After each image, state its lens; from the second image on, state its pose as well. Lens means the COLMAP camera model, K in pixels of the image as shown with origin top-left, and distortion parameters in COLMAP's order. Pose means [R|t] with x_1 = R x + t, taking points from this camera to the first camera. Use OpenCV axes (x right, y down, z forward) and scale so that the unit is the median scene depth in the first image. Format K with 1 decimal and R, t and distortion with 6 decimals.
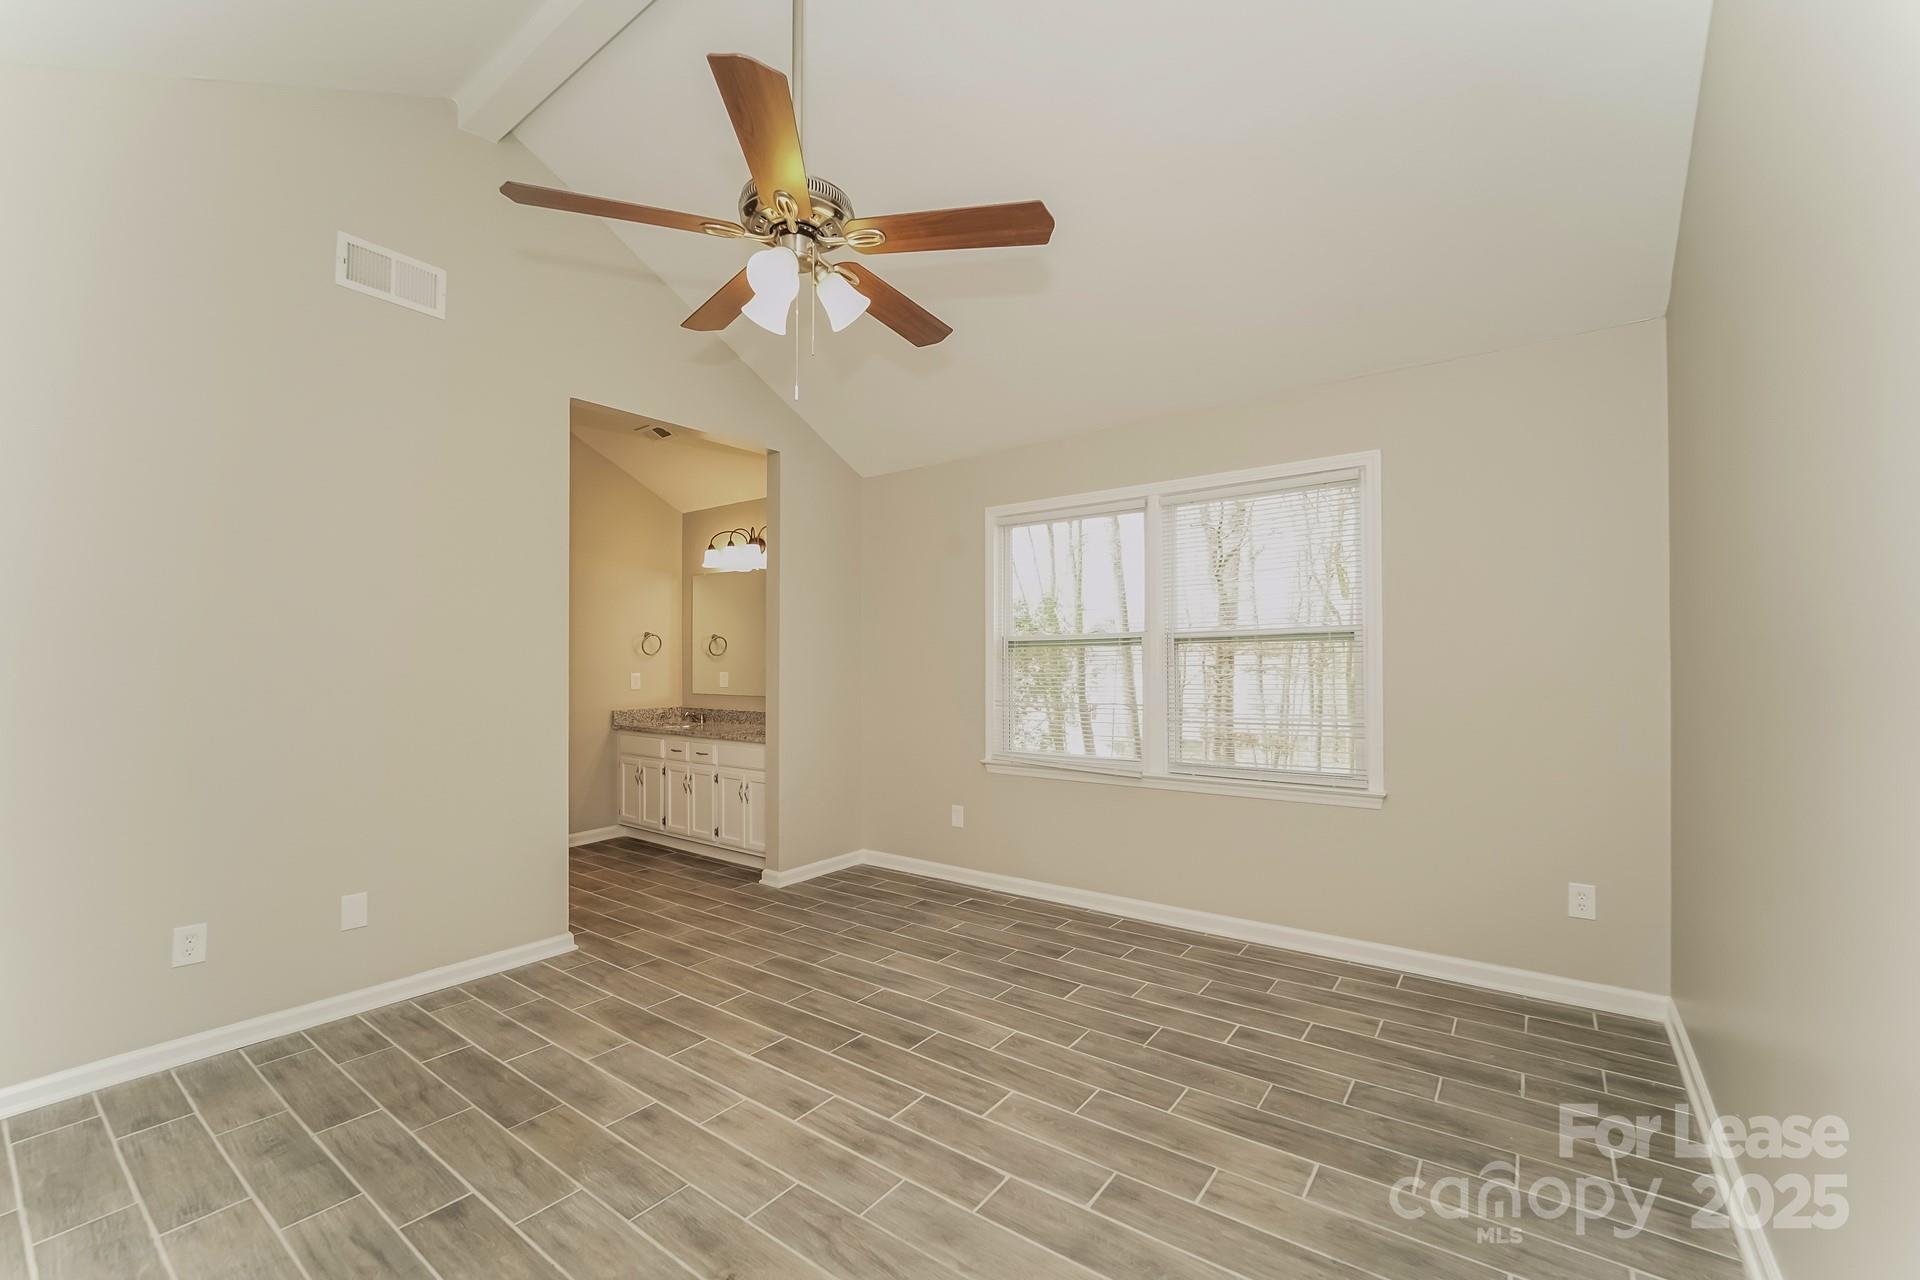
lens RADIAL K [[803.4, 0, 928.0], [0, 803.4, 659.3], [0, 0, 1]] dist [-0.002071, -0.001129]
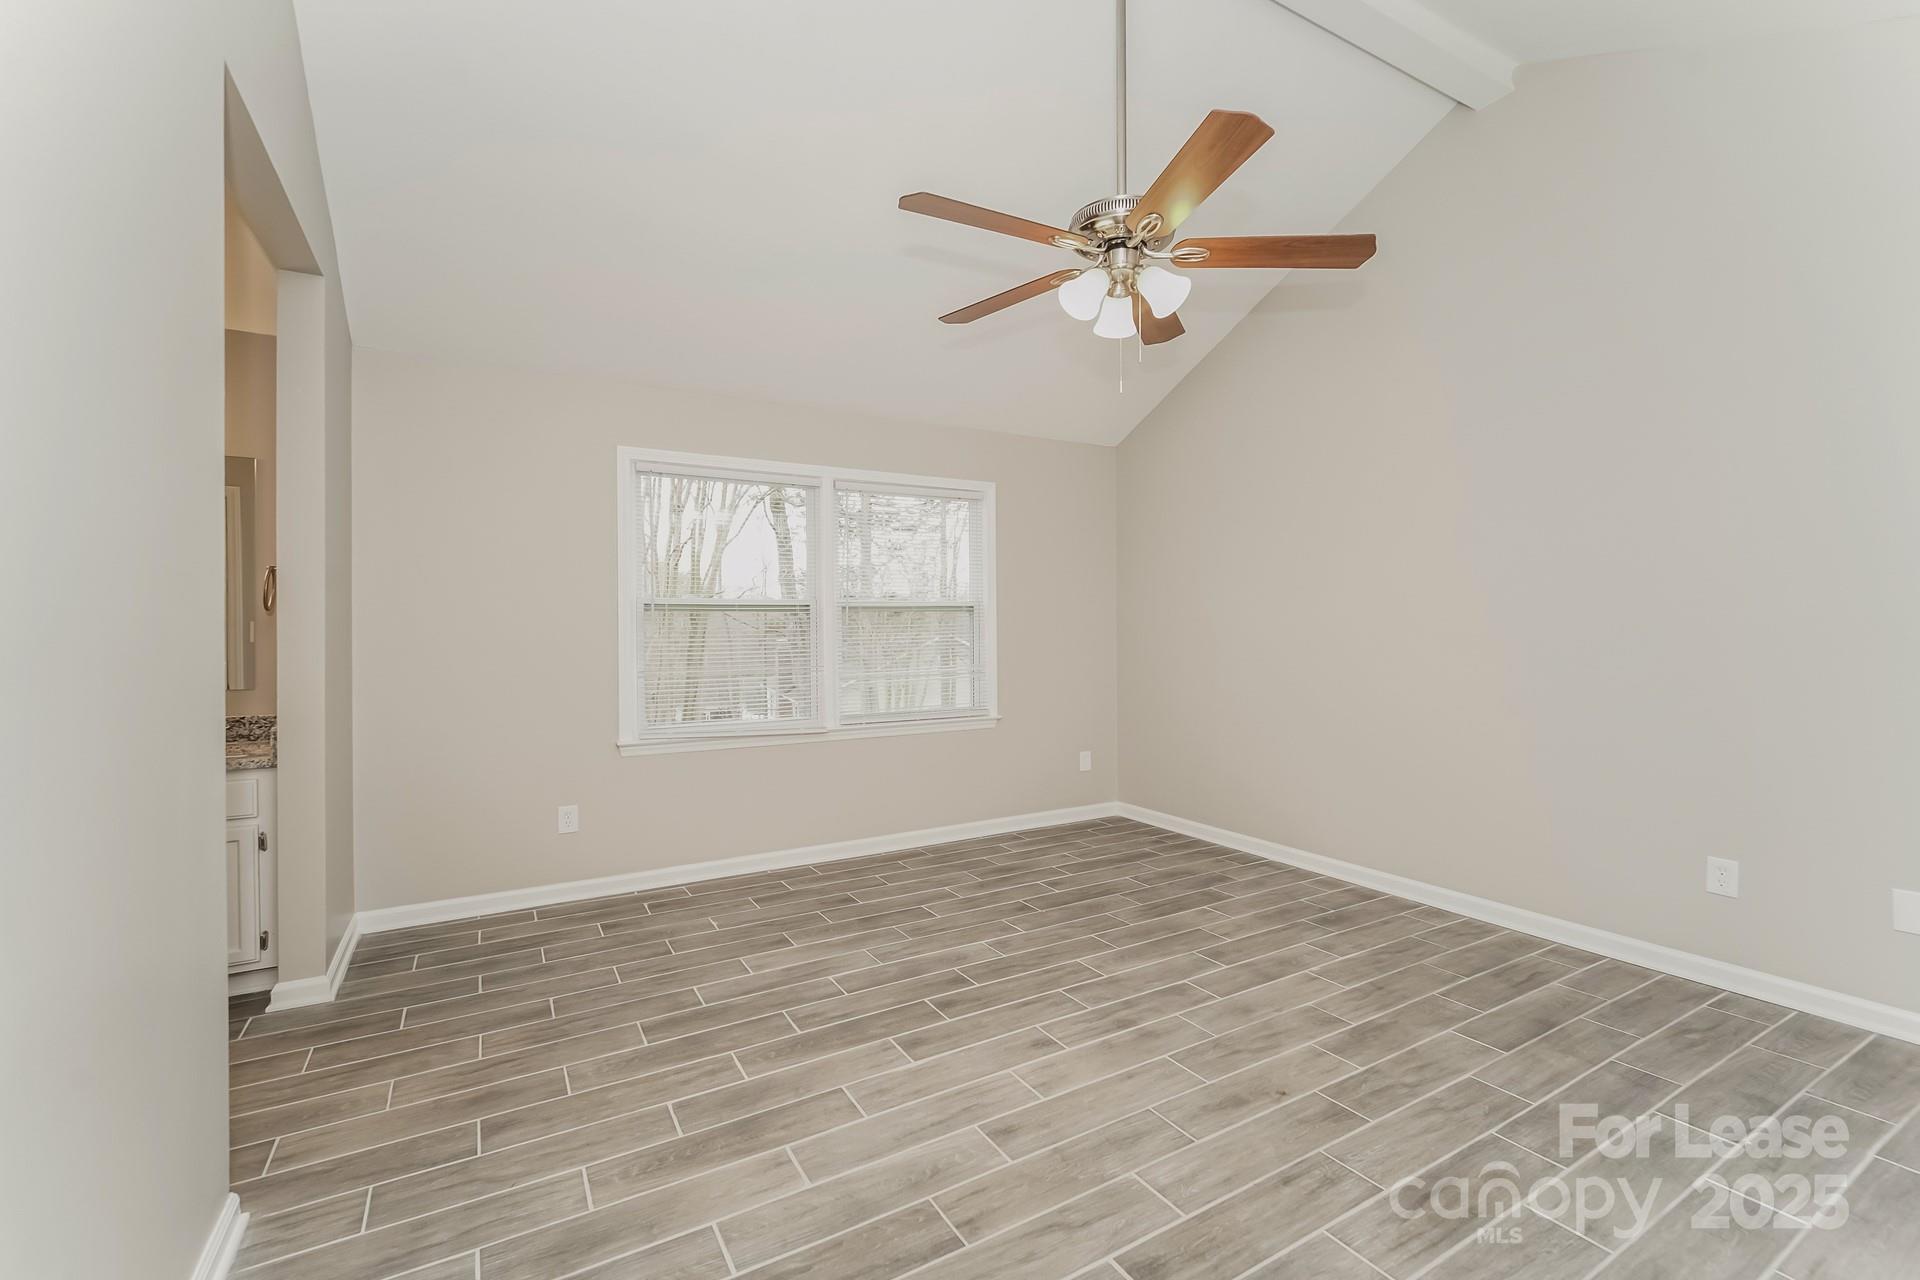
lens RADIAL K [[803.4, 0, 961.4], [0, 803.4, 636.3], [0, 0, 1]] dist [-0.002071, -0.001129]
pose [[0.384069, -0.002465, 0.923301, -0.898858], [-0.000551, 0.999996, 0.002899, 0.015943], [-0.923304, -0.001622, 0.384065, 0.536335]]
